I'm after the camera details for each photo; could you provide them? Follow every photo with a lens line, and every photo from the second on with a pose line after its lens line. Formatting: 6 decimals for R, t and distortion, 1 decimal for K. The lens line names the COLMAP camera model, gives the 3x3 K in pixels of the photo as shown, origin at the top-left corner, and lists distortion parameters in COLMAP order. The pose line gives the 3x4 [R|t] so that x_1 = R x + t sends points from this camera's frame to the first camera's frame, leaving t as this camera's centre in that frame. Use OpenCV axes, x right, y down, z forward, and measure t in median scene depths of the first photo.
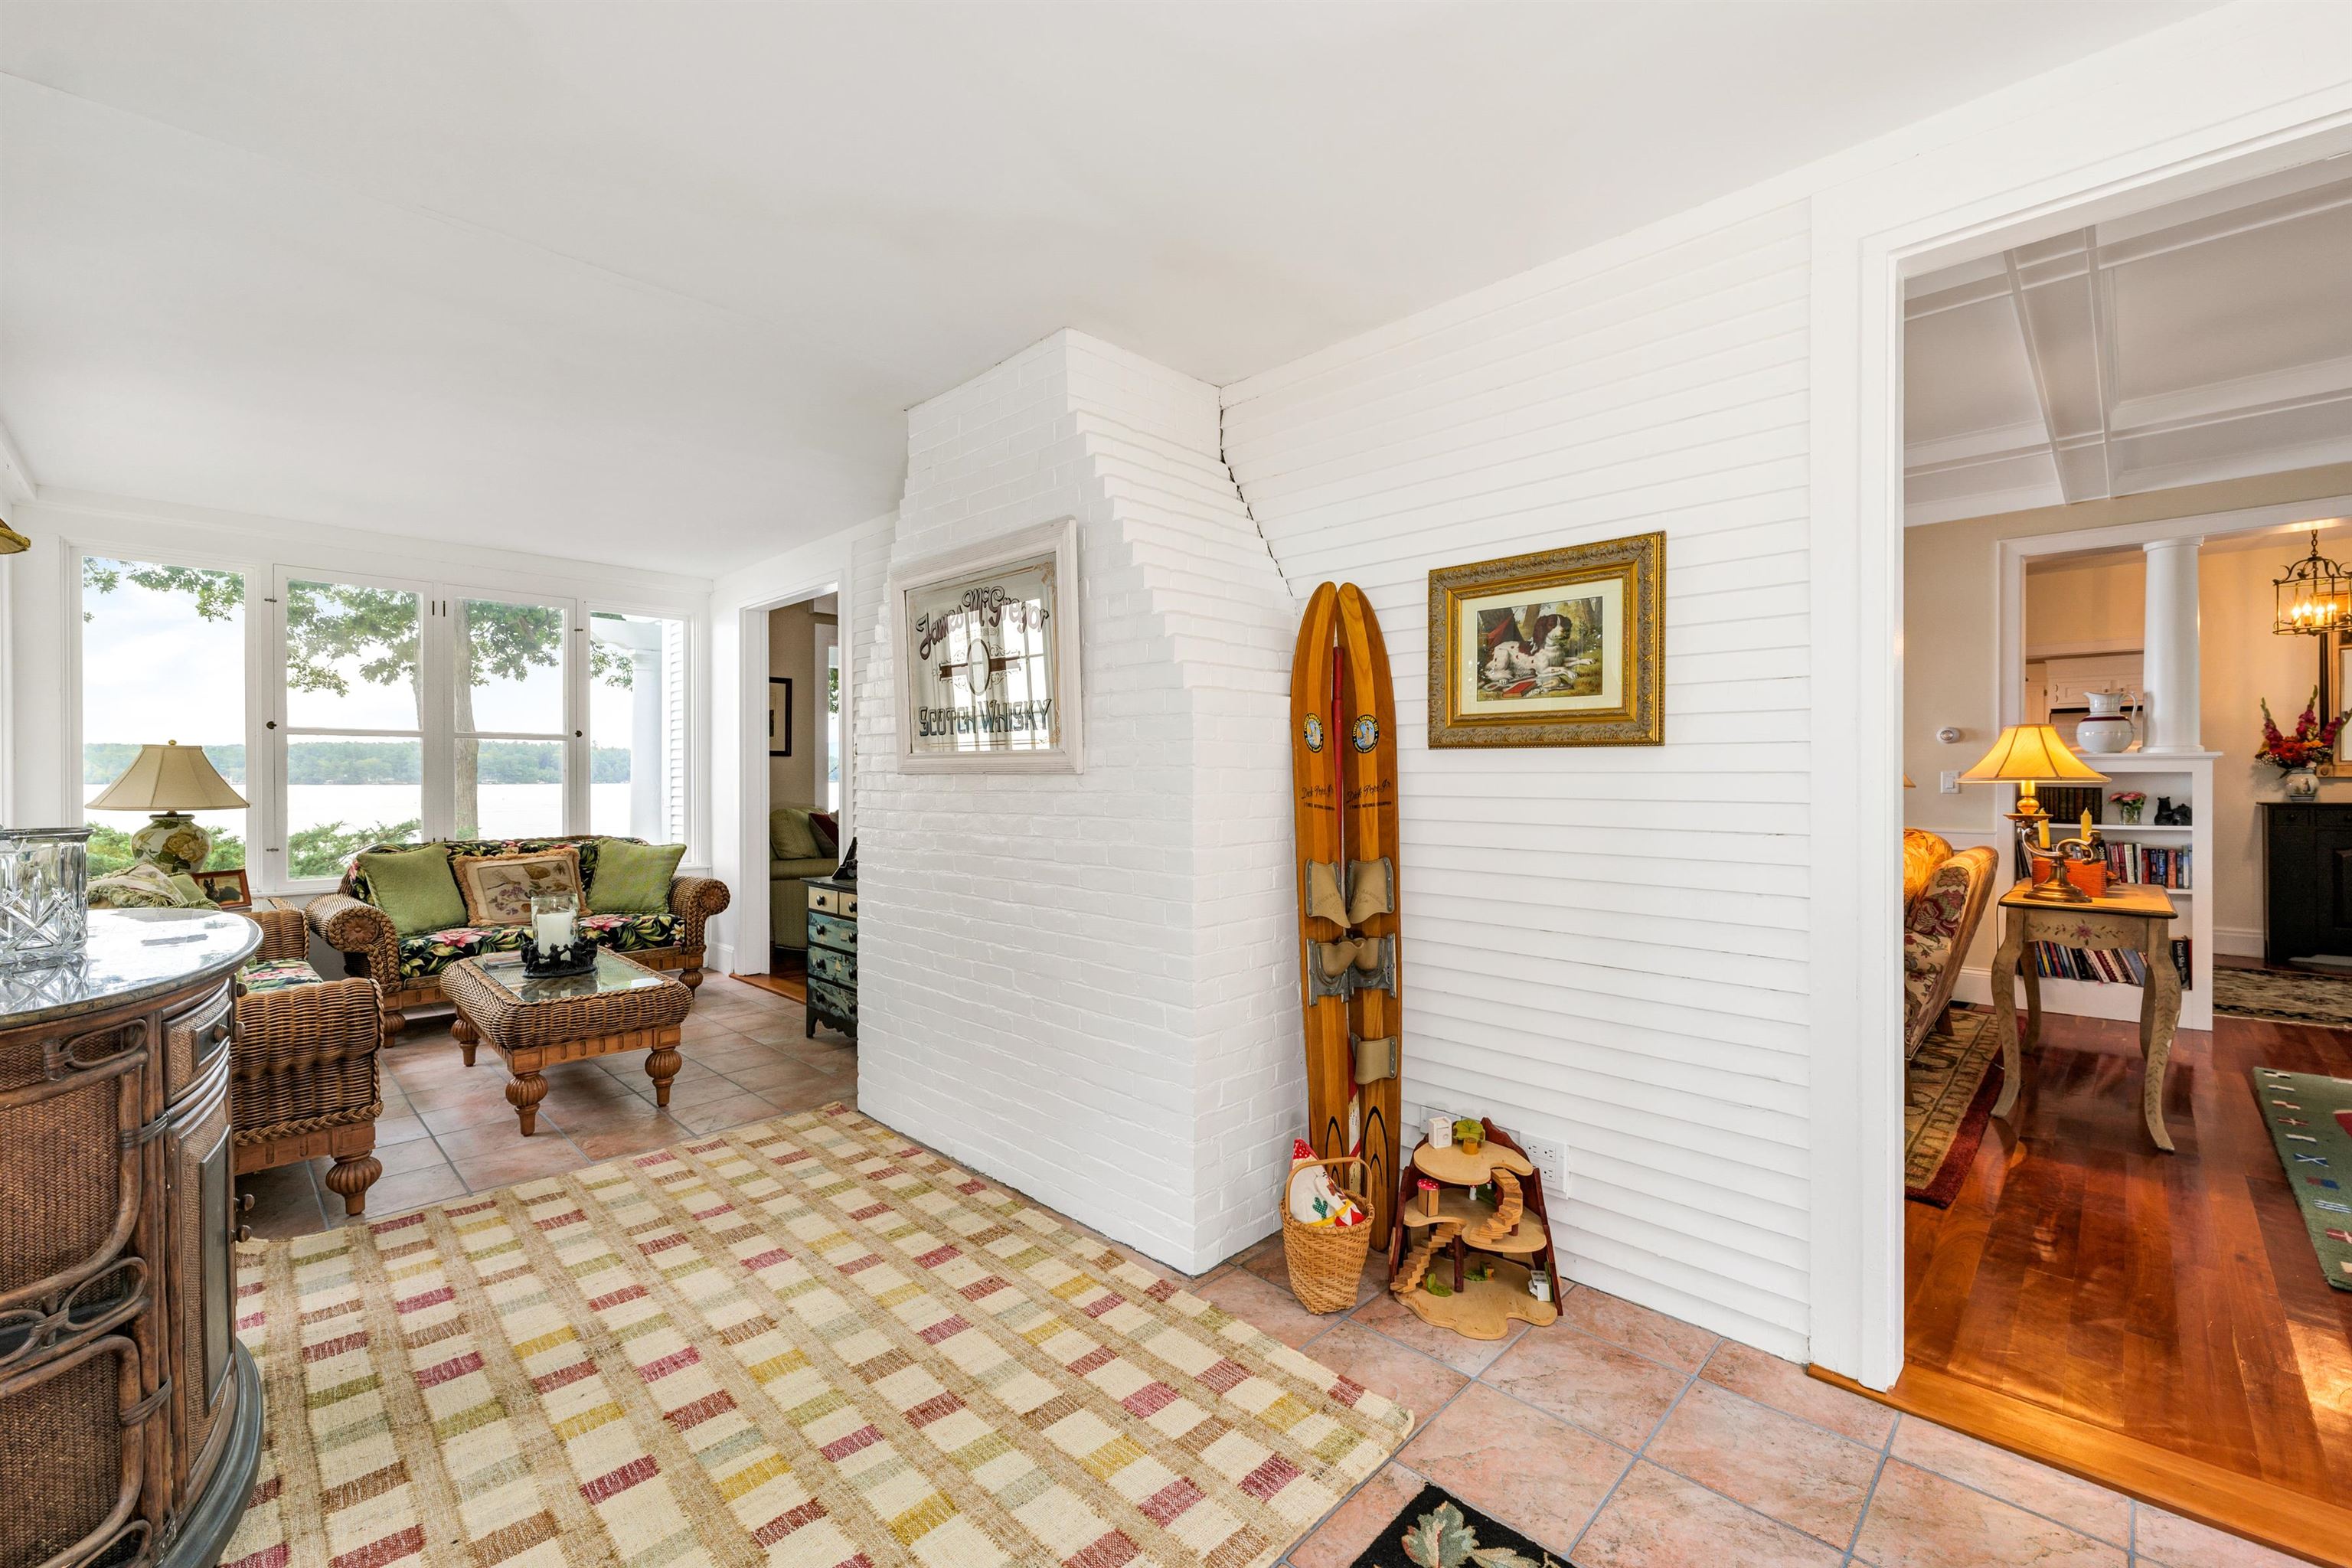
lens RADIAL K [[976.8, 0, 1171.8], [0, 976.8, 782.1], [0, 0, 1]] dist [0.007312, -0.001597]
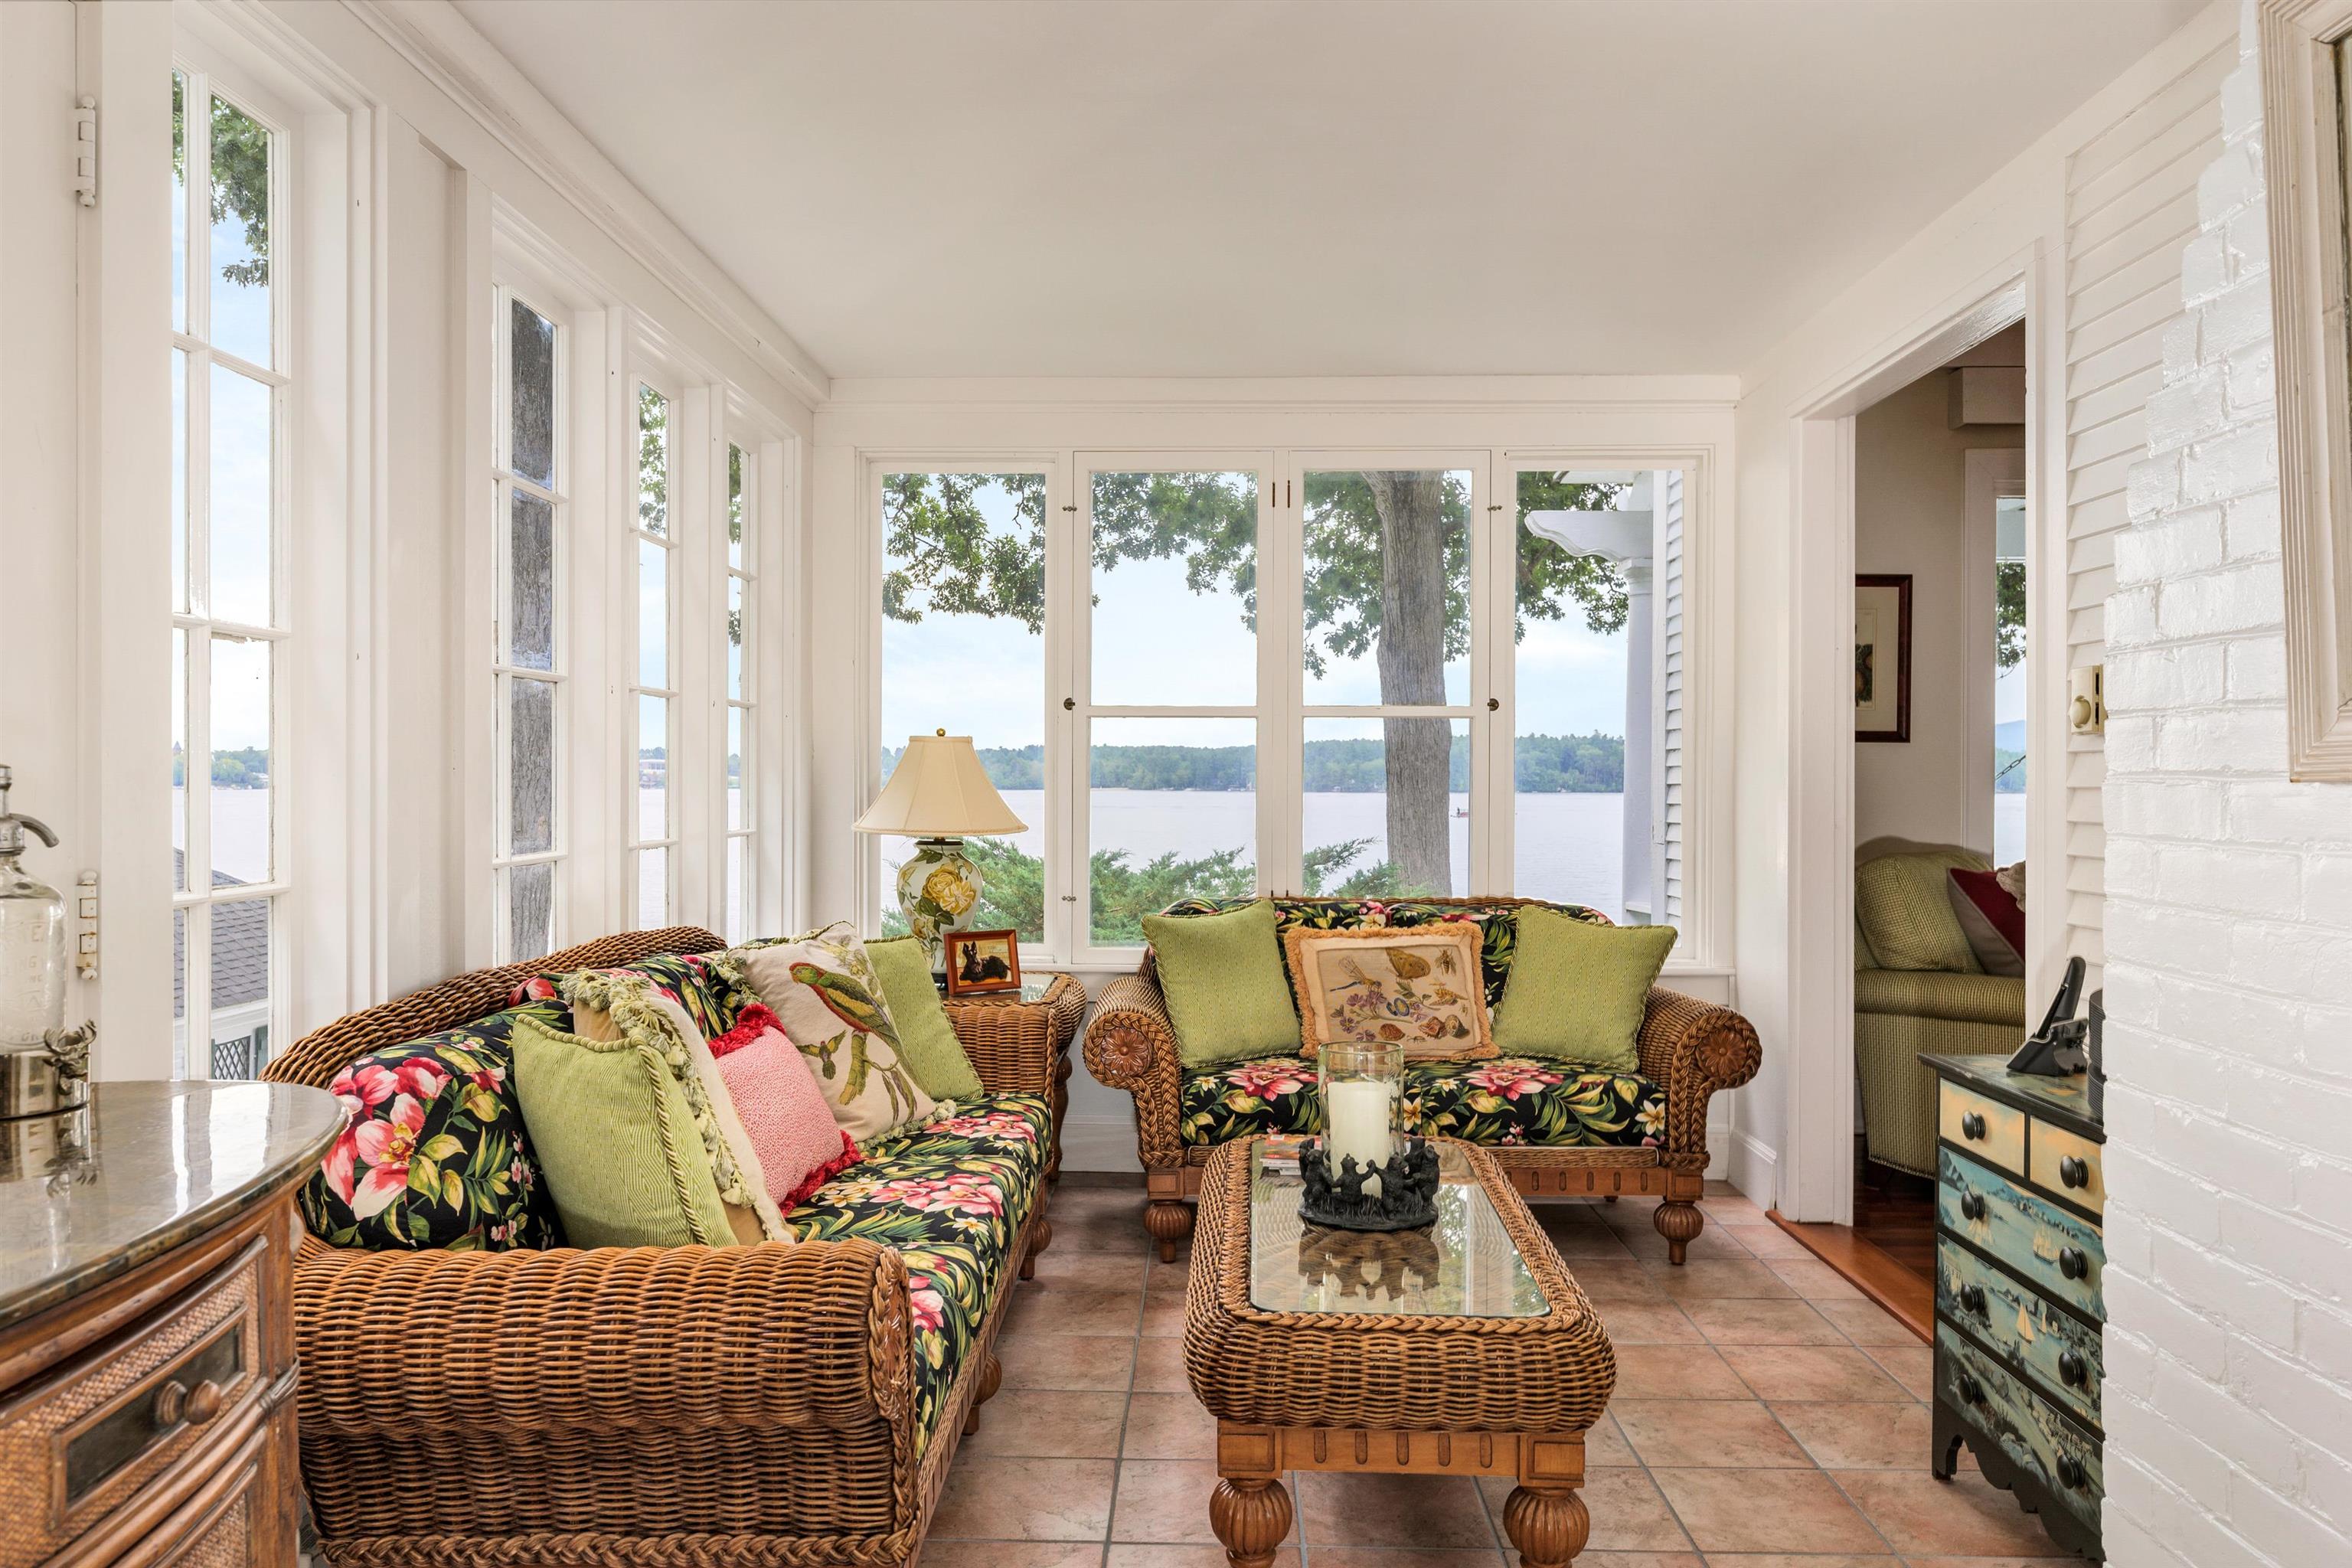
lens RADIAL K [[1562.1, 0, 1172.1], [0, 1562.1, 788.1], [0, 0, 1]] dist [0.008564, -0.001461]
pose [[0.681900, 0.004537, -0.731431, -0.118516], [-0.006725, 0.999977, -0.000067, -0.002966], [0.731414, 0.004964, 0.681916, 0.332269]]
